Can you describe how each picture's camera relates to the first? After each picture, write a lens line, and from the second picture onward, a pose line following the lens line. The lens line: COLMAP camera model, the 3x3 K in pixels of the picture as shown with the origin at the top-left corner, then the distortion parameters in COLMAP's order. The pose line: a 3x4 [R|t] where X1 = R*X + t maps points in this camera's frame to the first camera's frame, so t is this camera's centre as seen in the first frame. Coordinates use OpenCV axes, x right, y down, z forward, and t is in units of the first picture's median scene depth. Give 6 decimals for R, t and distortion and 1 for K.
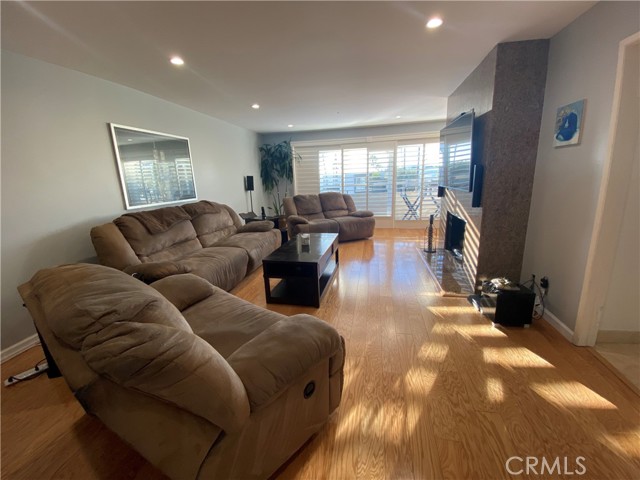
lens RADIAL K [[259.7, 0, 318.6], [0, 259.7, 238.5], [0, 0, 1]] dist [0.034808, -0.029802]
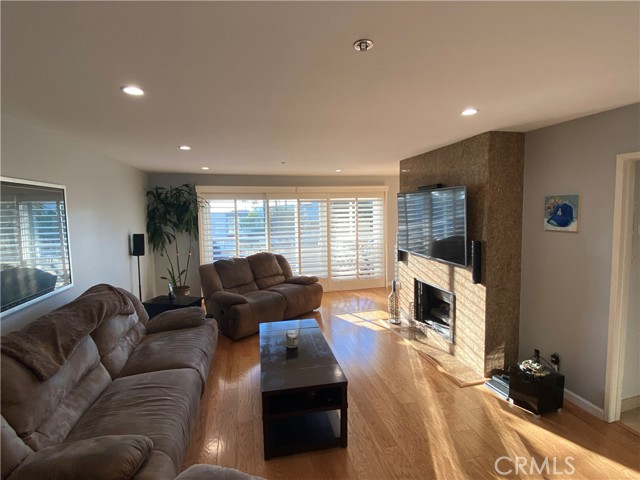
lens RADIAL K [[315.9, 0, 320.7], [0, 315.9, 236.2], [0, 0, 1]] dist [-0.002752, -0.000528]
pose [[0.901660, -0.017241, 0.432102, -0.262230], [0.085158, 0.986719, -0.138325, -0.114357], [-0.423979, 0.161519, 0.891153, 0.119091]]
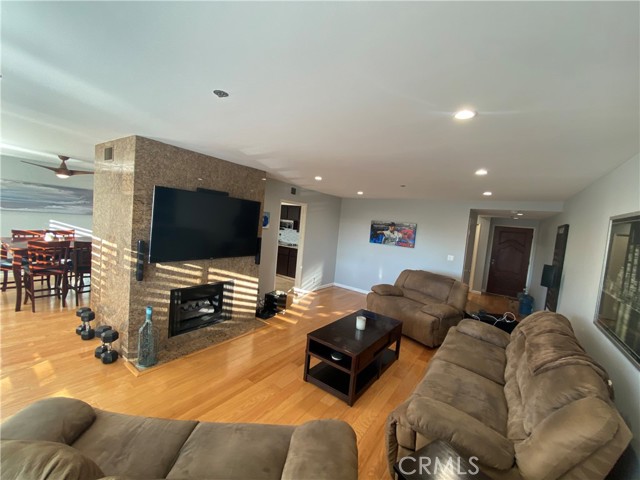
lens RADIAL K [[259.7, 0, 318.6], [0, 259.7, 238.5], [0, 0, 1]] dist [0.034808, -0.029802]
pose [[-0.921386, -0.074016, 0.381536, -0.186775], [0.031019, 0.964562, 0.262027, -0.416038], [-0.387410, 0.253262, -0.886438, 1.388061]]
